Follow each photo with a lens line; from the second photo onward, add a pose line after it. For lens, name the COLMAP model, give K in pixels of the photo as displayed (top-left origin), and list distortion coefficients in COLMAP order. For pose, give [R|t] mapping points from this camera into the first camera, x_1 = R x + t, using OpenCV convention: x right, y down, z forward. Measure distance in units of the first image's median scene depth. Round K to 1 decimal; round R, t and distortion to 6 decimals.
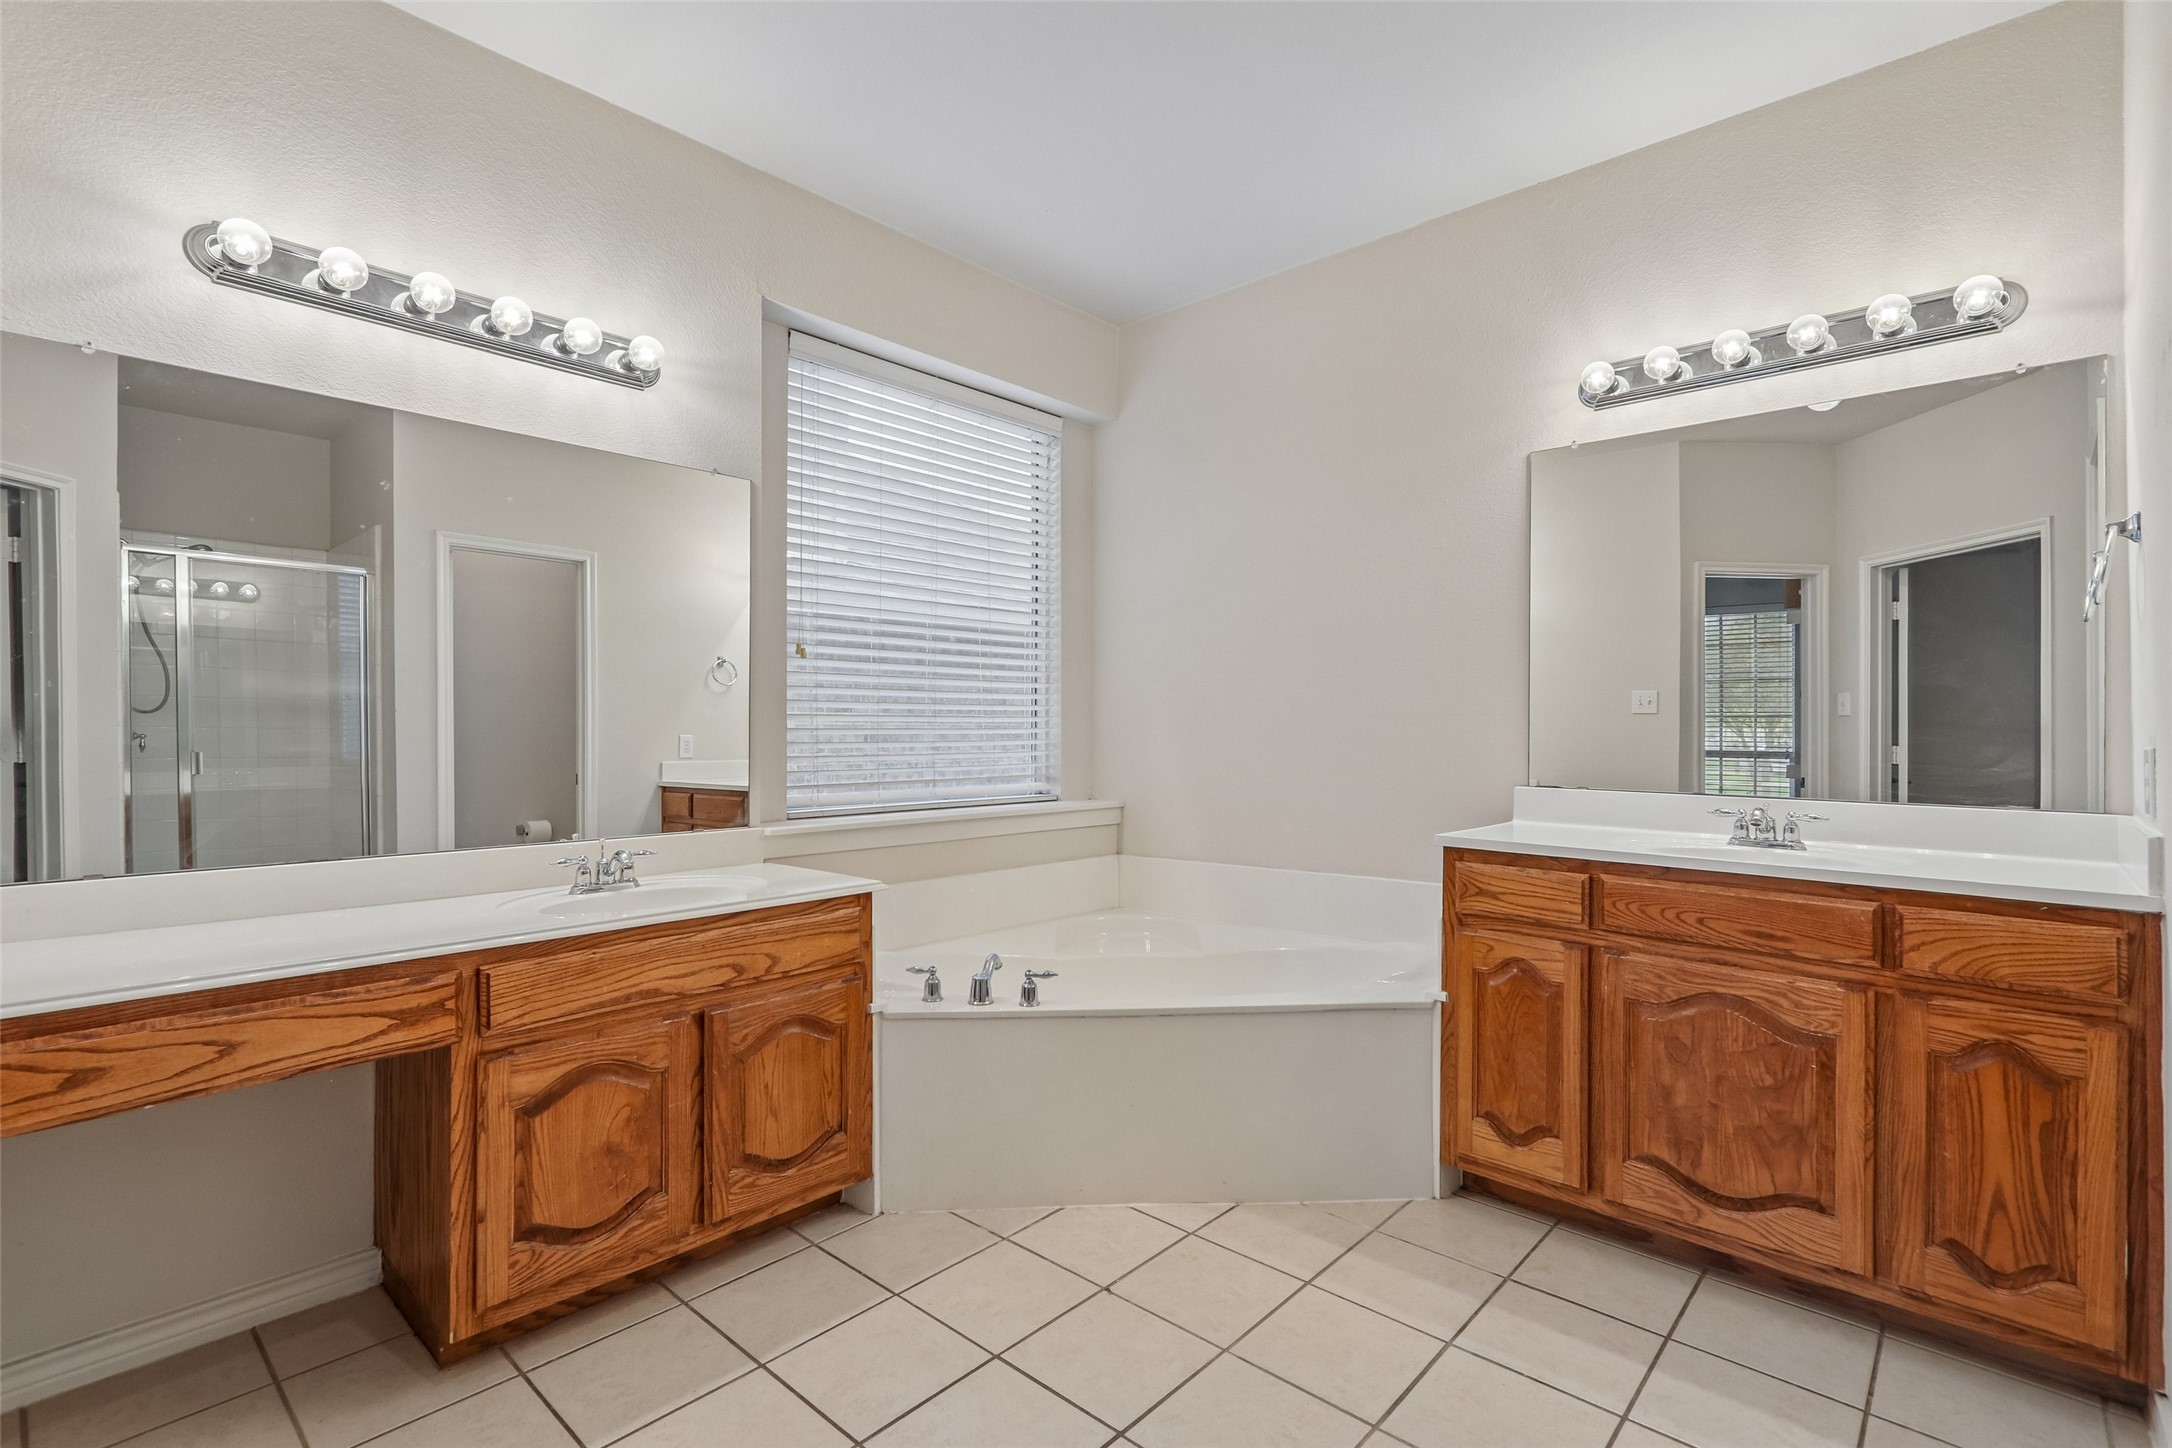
lens RADIAL K [[1009.8, 0, 1089.6], [0, 1009.8, 724.8], [0, 0, 1]] dist [-0.006600, 0.005030]
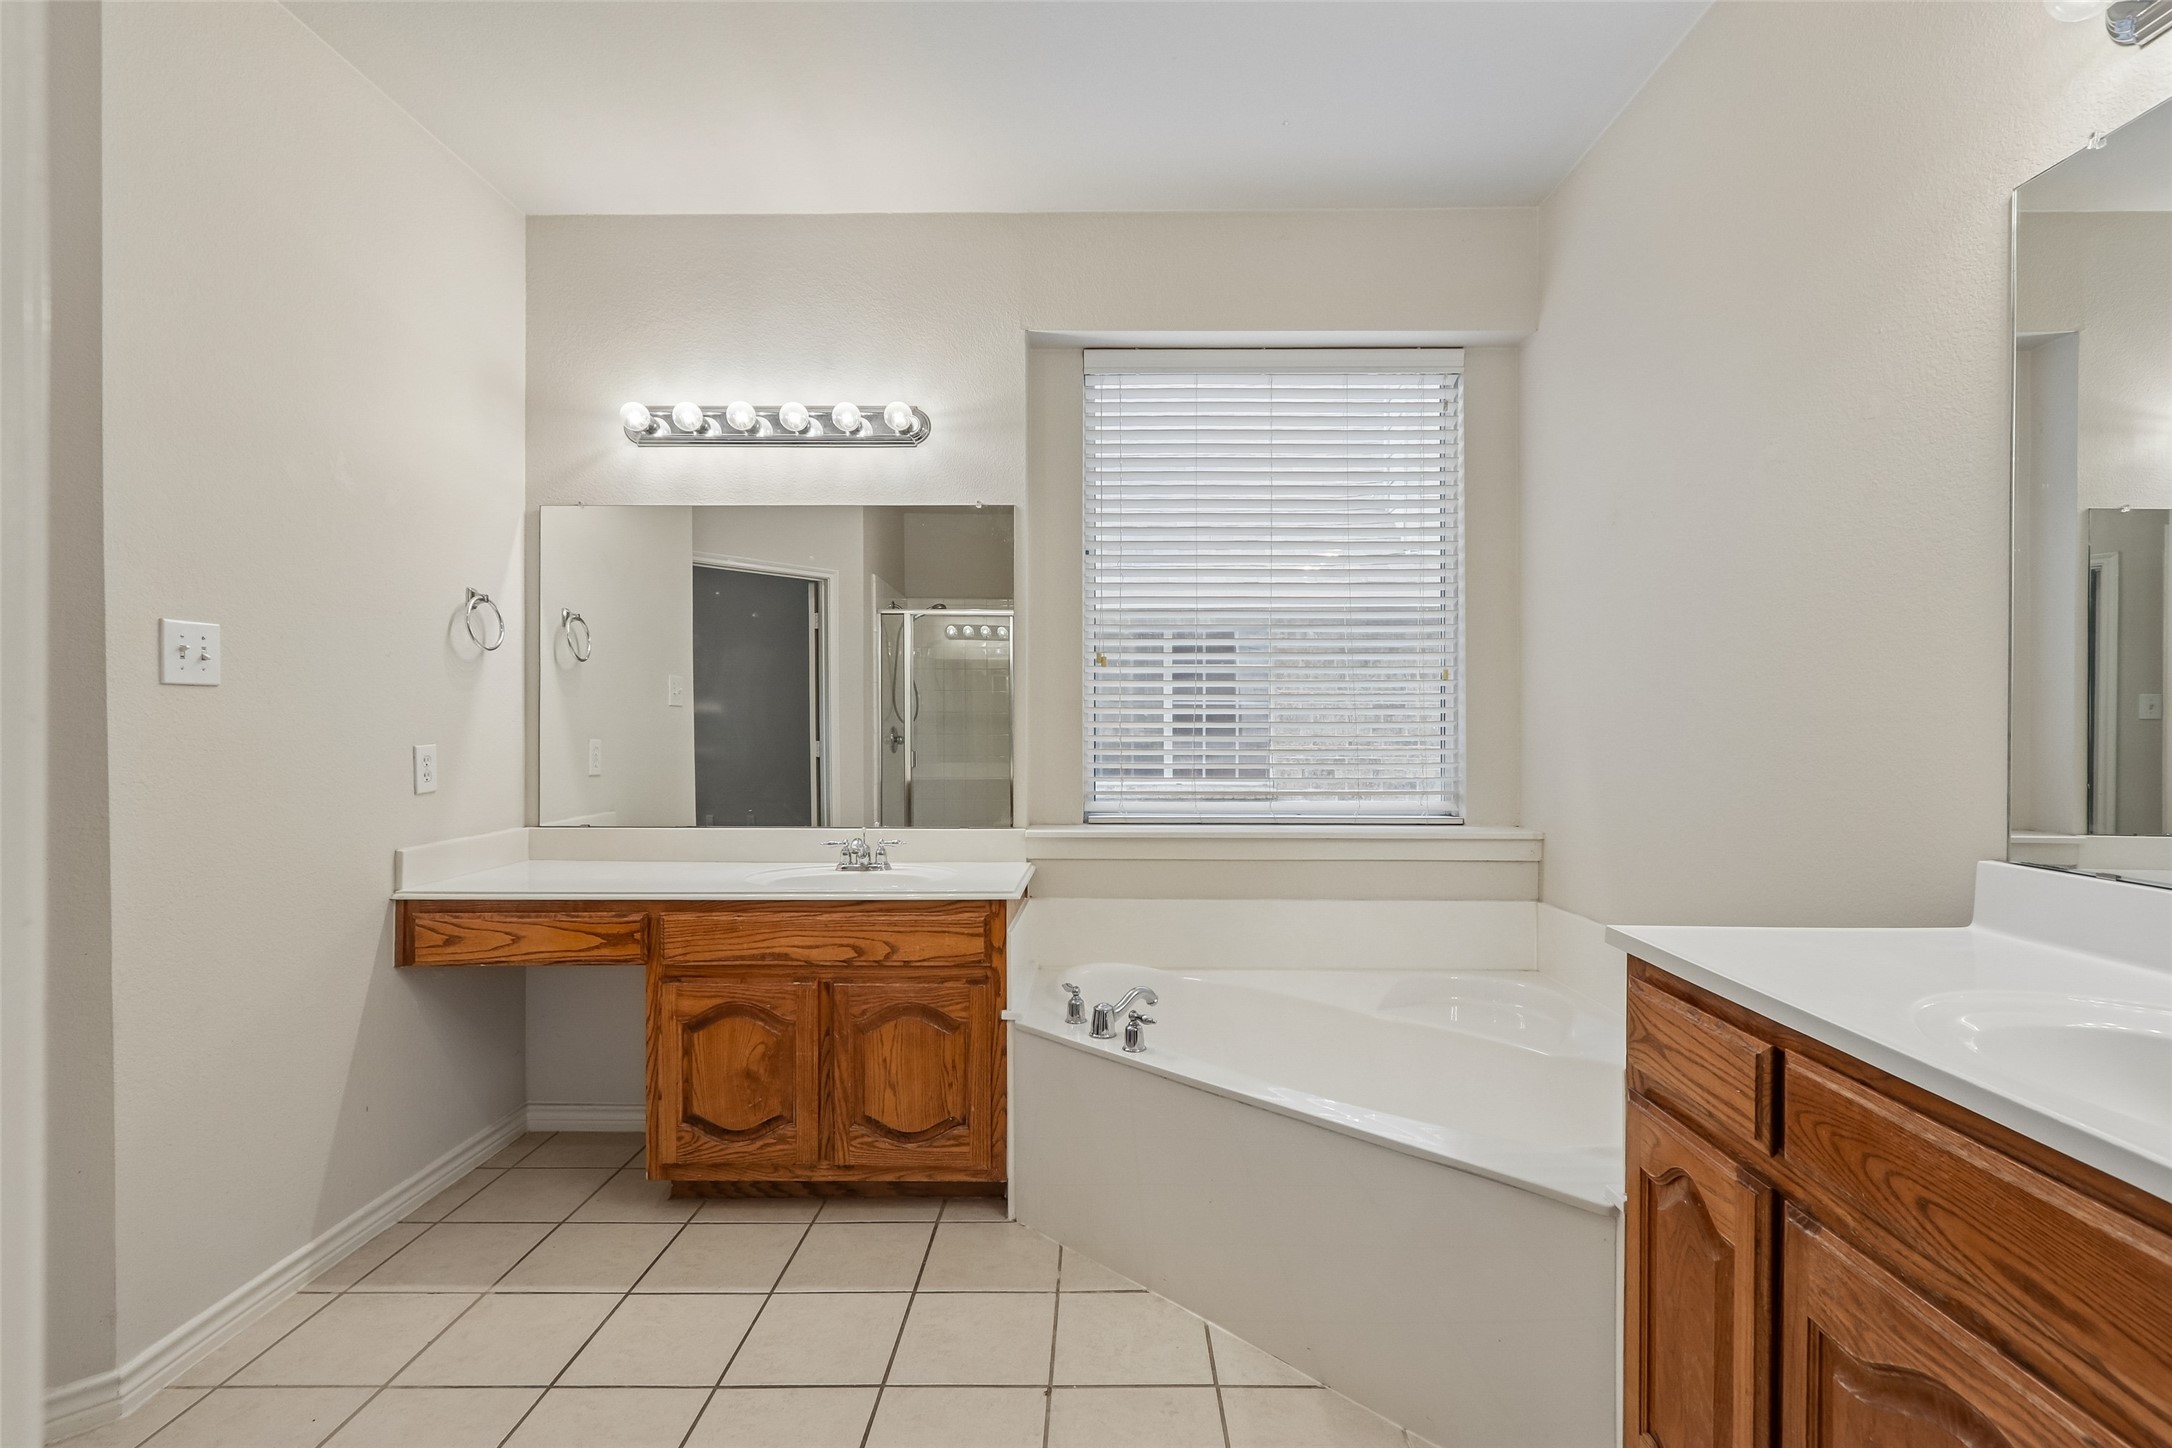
lens RADIAL K [[1009.8, 0, 1094.1], [0, 1009.8, 734.2], [0, 0, 1]] dist [-0.006600, 0.005030]
pose [[0.666536, 0.004428, -0.745459, 0.654725], [0.002792, 0.999961, 0.008436, -0.008859], [0.745467, -0.007704, 0.666498, 0.433841]]
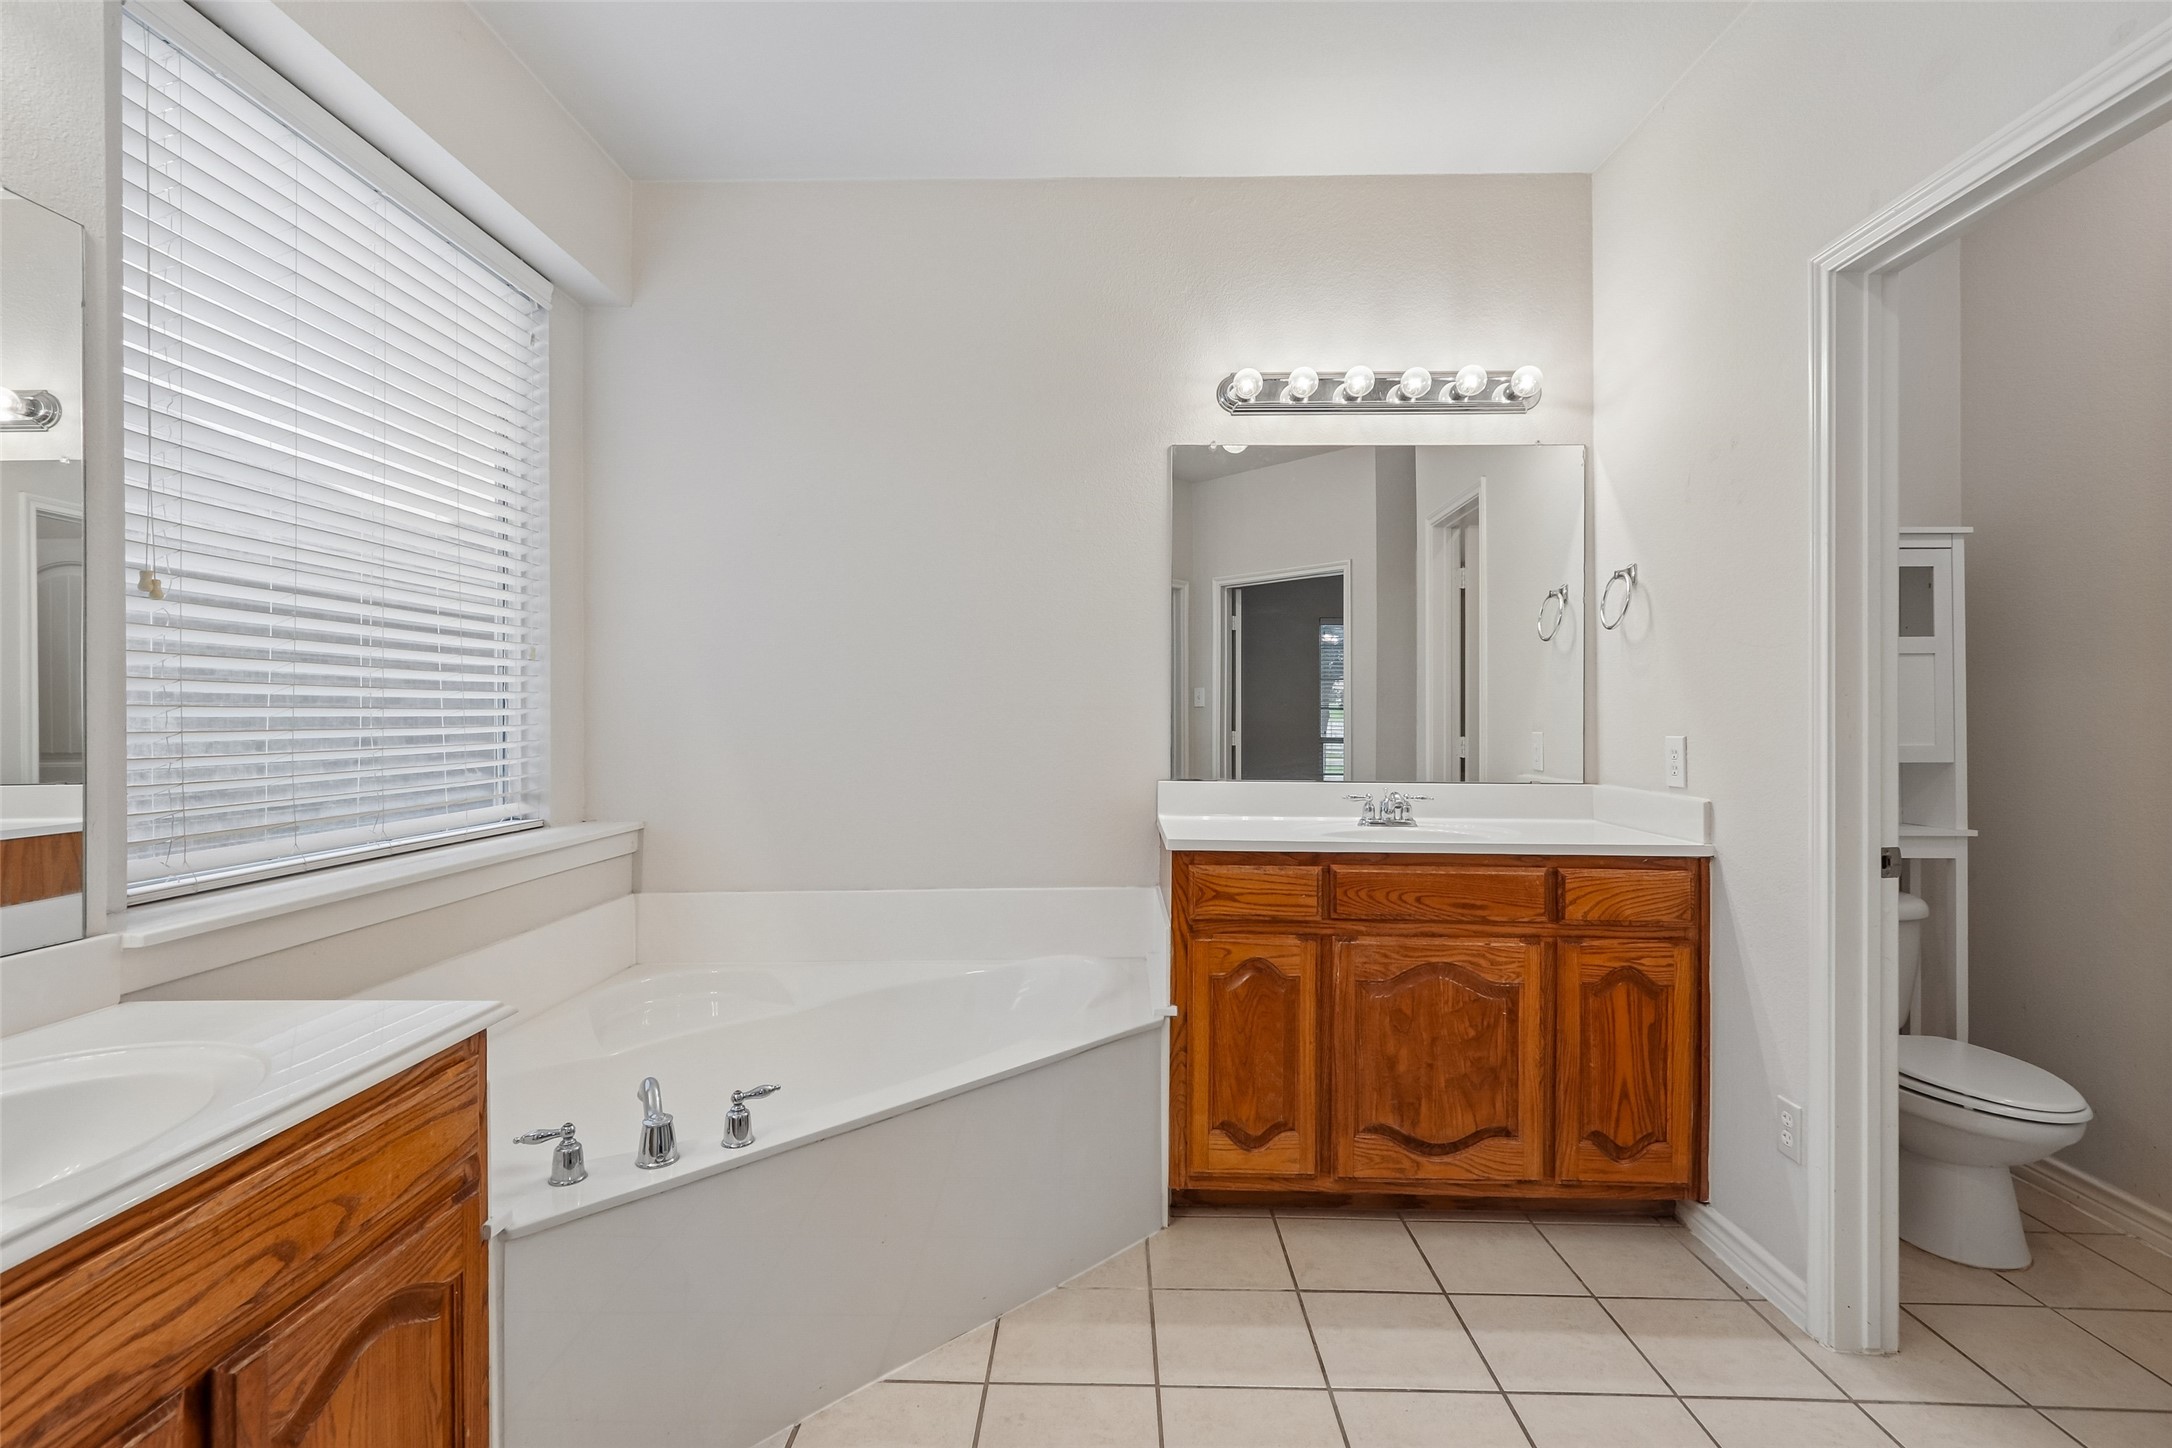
lens RADIAL K [[1009.8, 0, 1086.3], [0, 1009.8, 717.9], [0, 0, 1]] dist [-0.006600, 0.005030]
pose [[0.755908, -0.005588, 0.654654, -0.363080], [0.001358, 0.999975, 0.006967, -0.010087], [-0.654677, -0.004377, 0.755896, 0.389633]]
